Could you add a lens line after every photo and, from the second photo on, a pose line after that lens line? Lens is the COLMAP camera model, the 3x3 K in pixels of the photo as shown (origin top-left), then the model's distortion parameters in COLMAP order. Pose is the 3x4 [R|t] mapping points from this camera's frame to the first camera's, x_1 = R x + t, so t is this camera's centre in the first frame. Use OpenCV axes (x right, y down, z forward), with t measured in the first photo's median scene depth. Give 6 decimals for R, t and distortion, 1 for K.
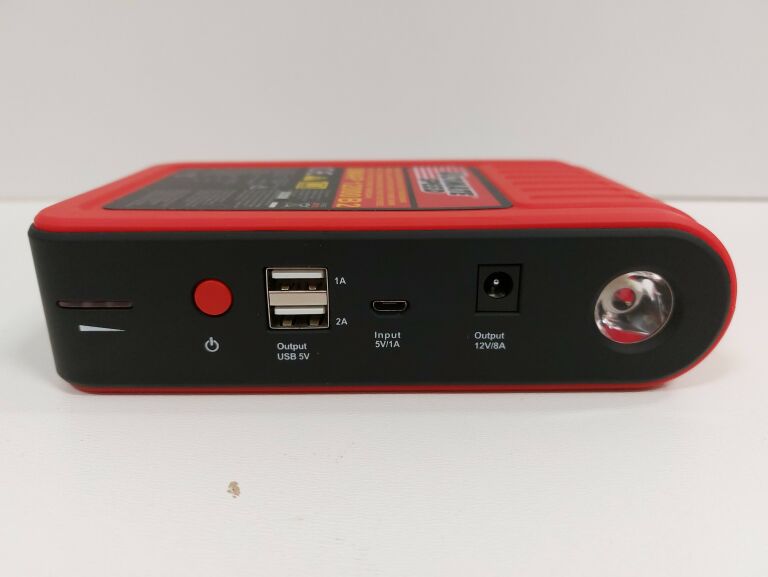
lens RADIAL K [[592.4, 0, 384.0], [0, 592.4, 288.5], [0, 0, 1]] dist [0.096989, -0.000566]
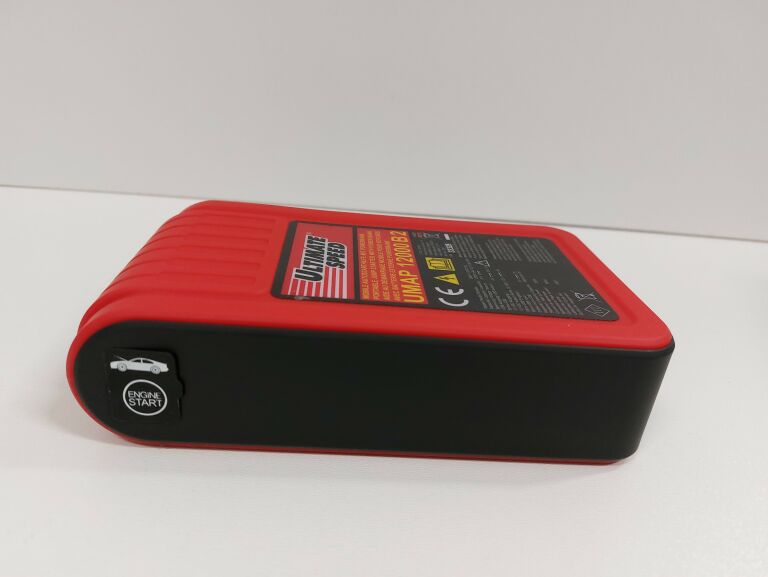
lens RADIAL K [[592.4, 0, 384.0], [0, 592.4, 288.5], [0, 0, 1]] dist [0.096989, -0.000566]
pose [[-0.994925, -0.059846, -0.080885, 0.096530], [-0.099296, 0.713823, 0.693251, -1.167944], [0.016249, 0.697764, -0.716143, 2.347707]]
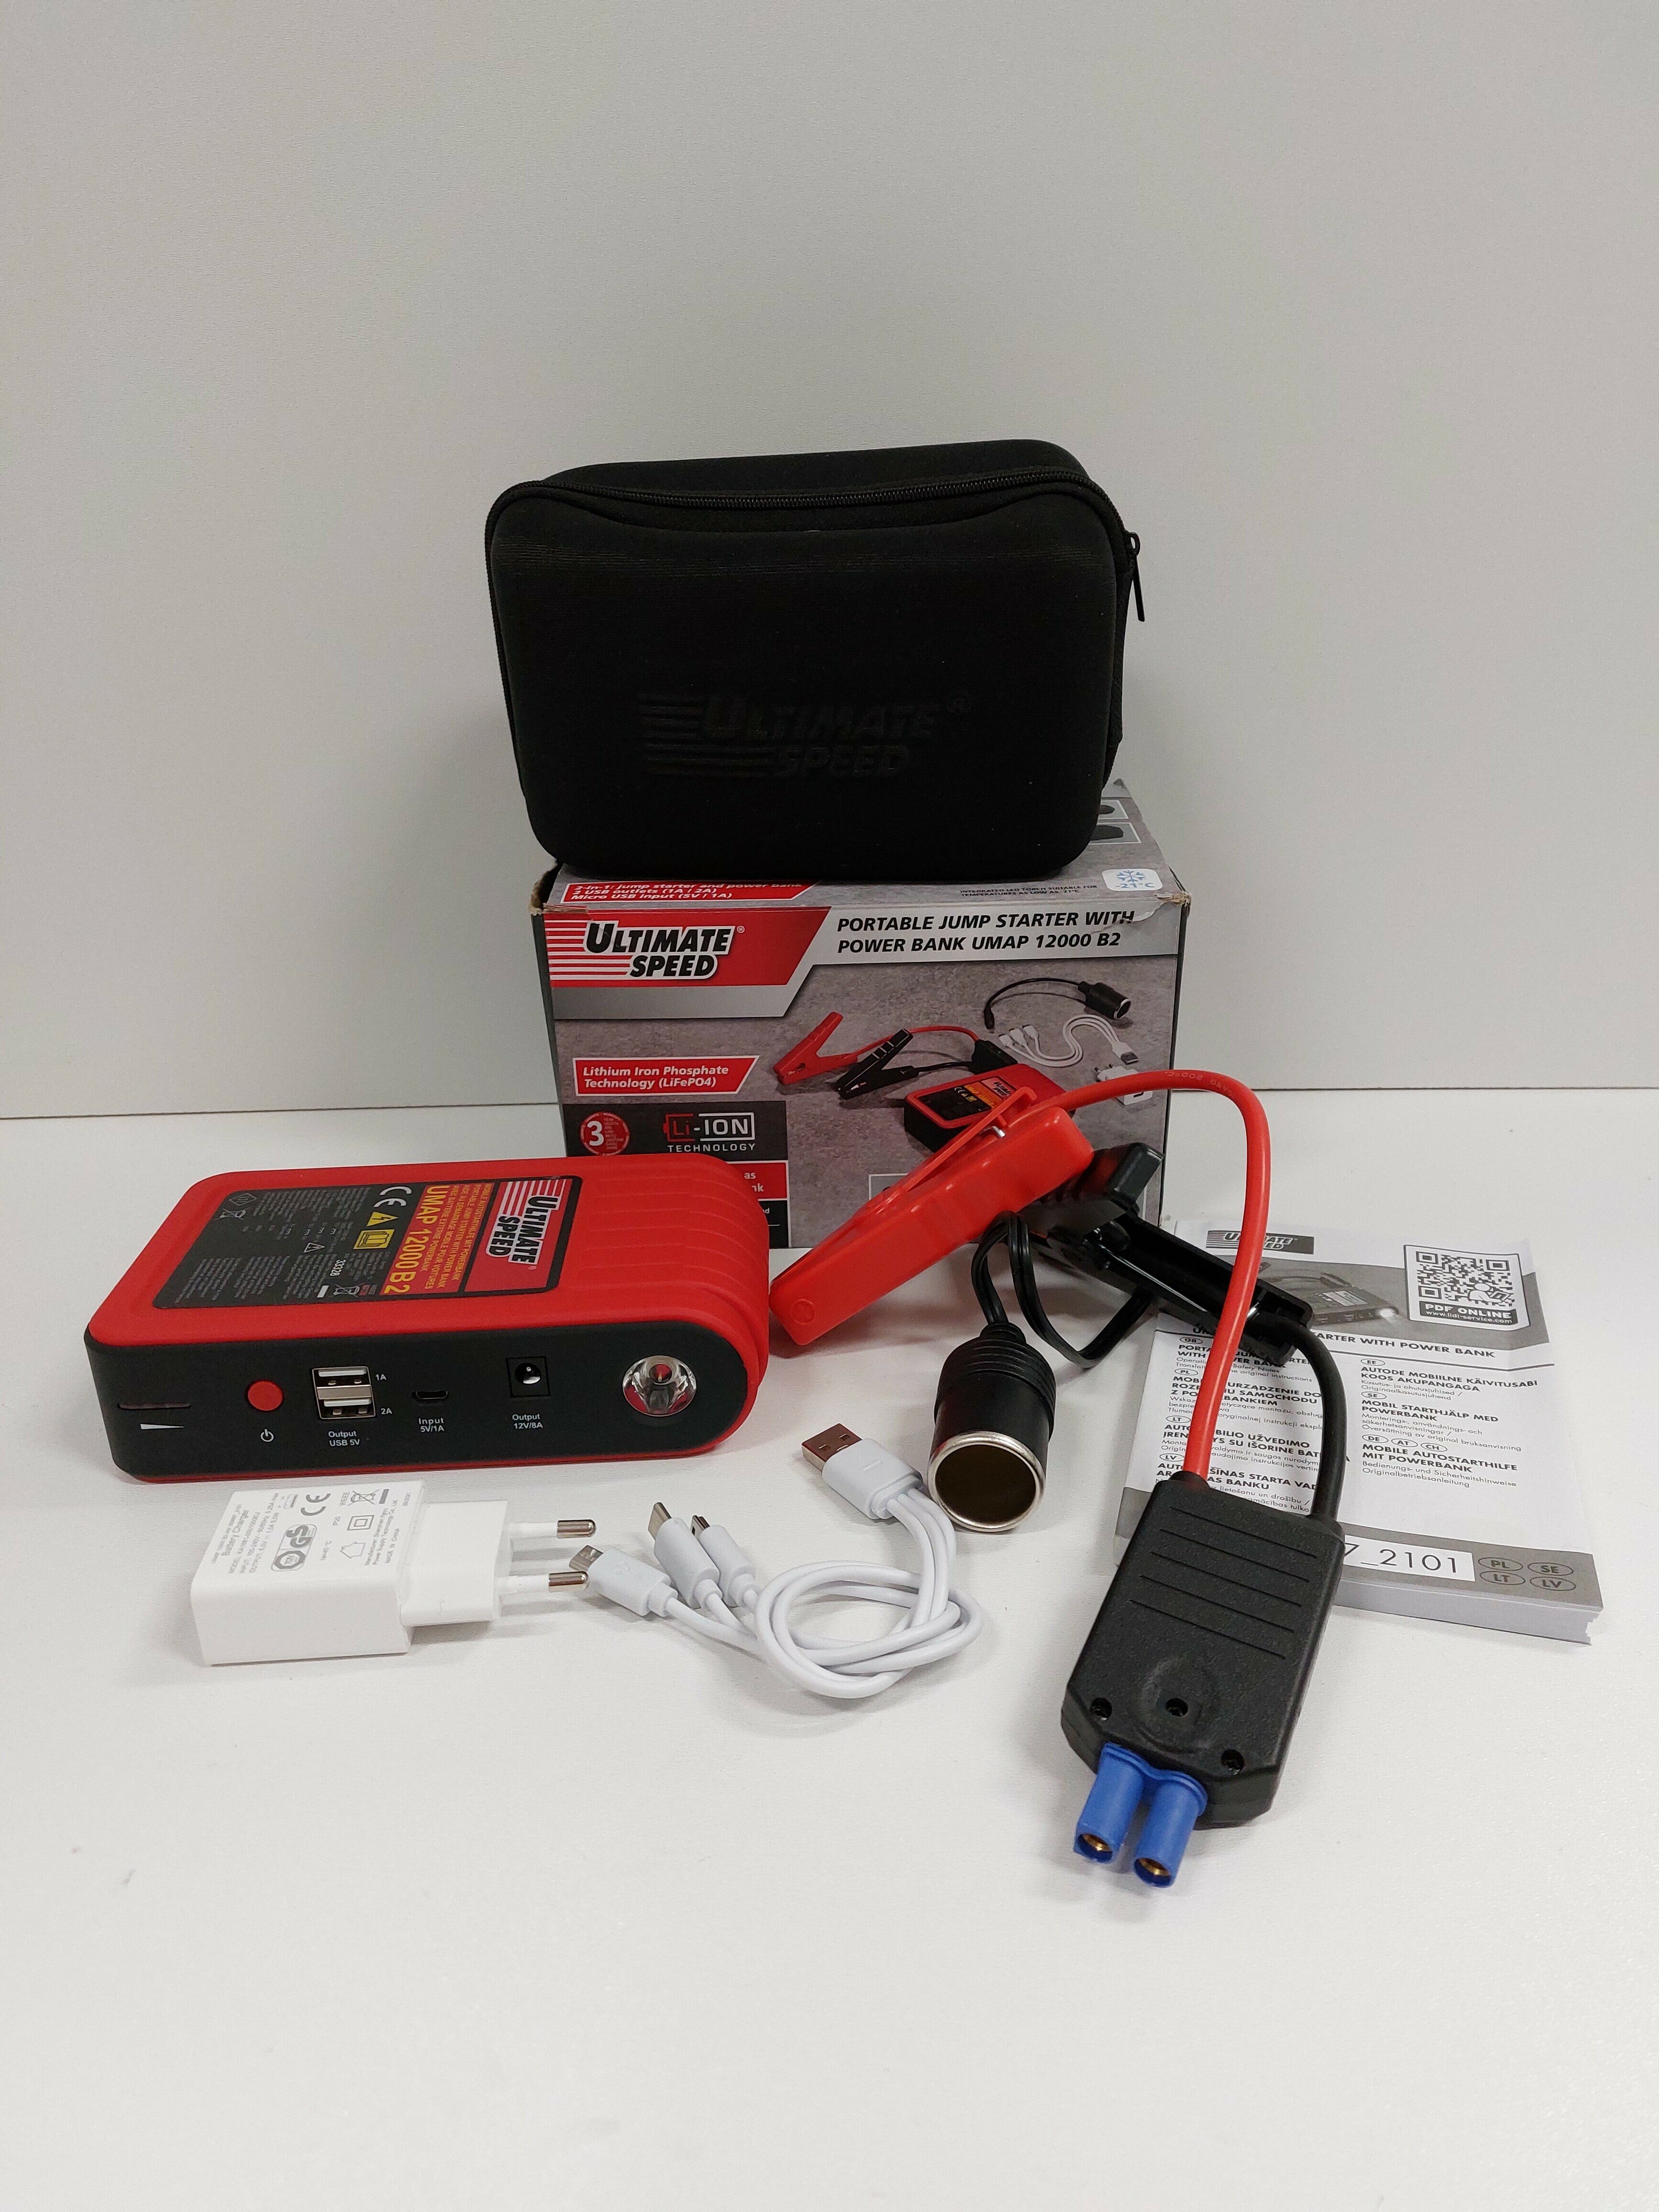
lens RADIAL K [[1706.4, 0, 829.5], [0, 1706.4, 1106.0], [0, 0, 1]] dist [0.096989, -0.000566]
pose [[0.999315, -0.034418, 0.013616, 0.701149], [0.033638, 0.997983, 0.053846, -0.631646], [-0.015442, -0.053351, 0.998456, -2.088850]]
